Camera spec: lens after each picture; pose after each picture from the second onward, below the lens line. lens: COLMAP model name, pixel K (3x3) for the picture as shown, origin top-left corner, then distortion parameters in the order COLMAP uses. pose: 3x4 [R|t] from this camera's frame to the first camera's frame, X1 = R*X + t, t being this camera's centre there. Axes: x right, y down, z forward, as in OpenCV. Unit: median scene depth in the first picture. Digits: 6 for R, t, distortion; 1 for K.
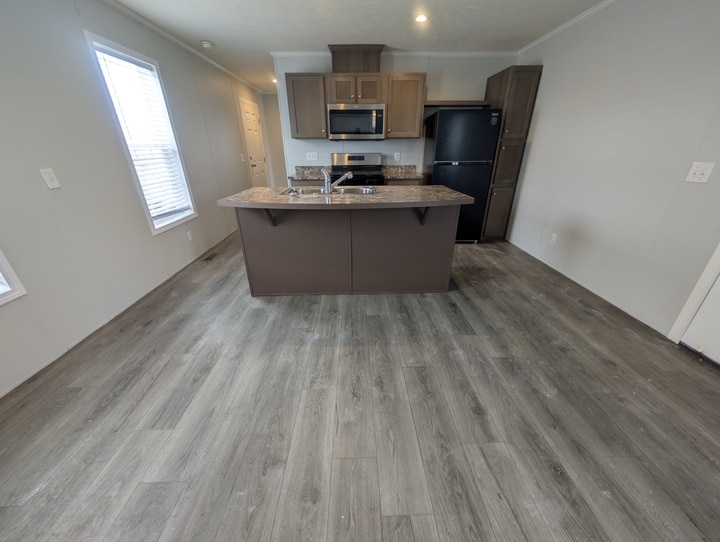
lens RADIAL K [[273.0, 0, 362.4], [0, 273.0, 272.2], [0, 0, 1]] dist [0.000990, 0.000228]
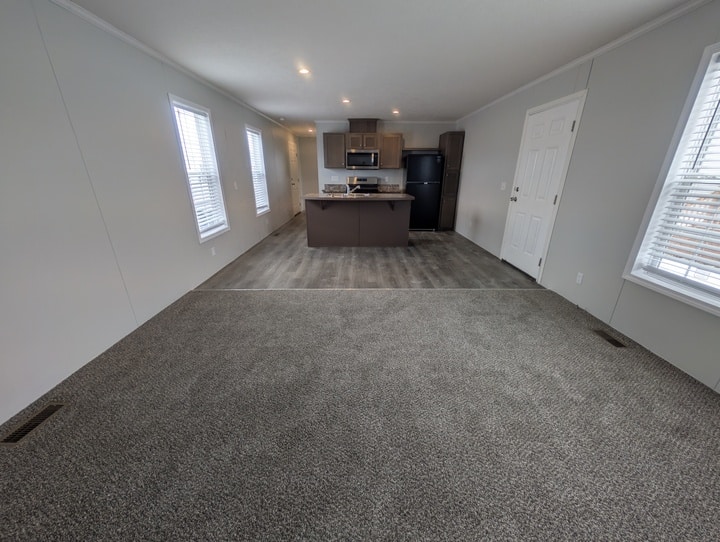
lens RADIAL K [[273.0, 0, 362.4], [0, 273.0, 272.2], [0, 0, 1]] dist [0.000990, 0.000228]
pose [[0.999772, 0.016325, -0.013773, 0.013694], [-0.017293, 0.997153, -0.073400, 0.299757], [0.012535, 0.073621, 0.997207, -0.696478]]
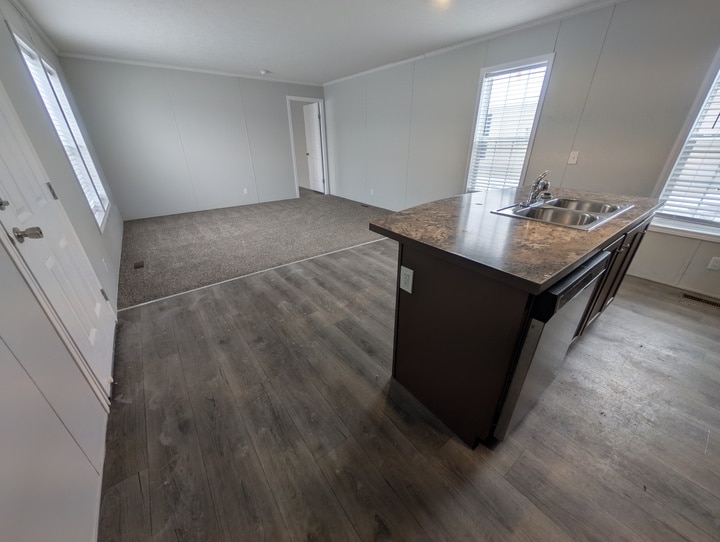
lens RADIAL K [[269.8, 0, 360.0], [0, 269.8, 271.0], [0, 0, 1]] dist [-0.000401, 0.000219]
pose [[-0.815862, 0.266764, -0.513036, 0.467775], [-0.228197, 0.666683, 0.709549, -0.385010], [0.531314, 0.695968, -0.483047, 0.810974]]
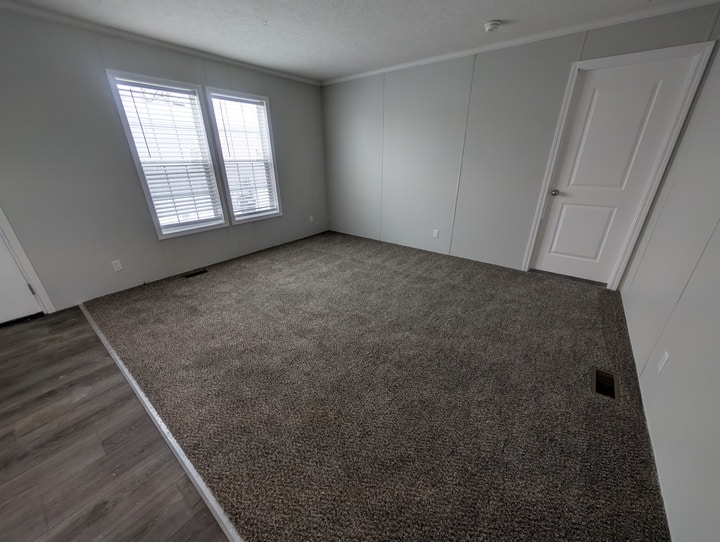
lens RADIAL K [[273.0, 0, 362.4], [0, 273.0, 272.2], [0, 0, 1]] dist [0.000990, 0.000228]
pose [[-0.772887, -0.234240, 0.589726, -0.419306], [0.277472, 0.711048, 0.646080, -0.064594], [-0.570662, 0.662979, -0.484565, 0.106570]]
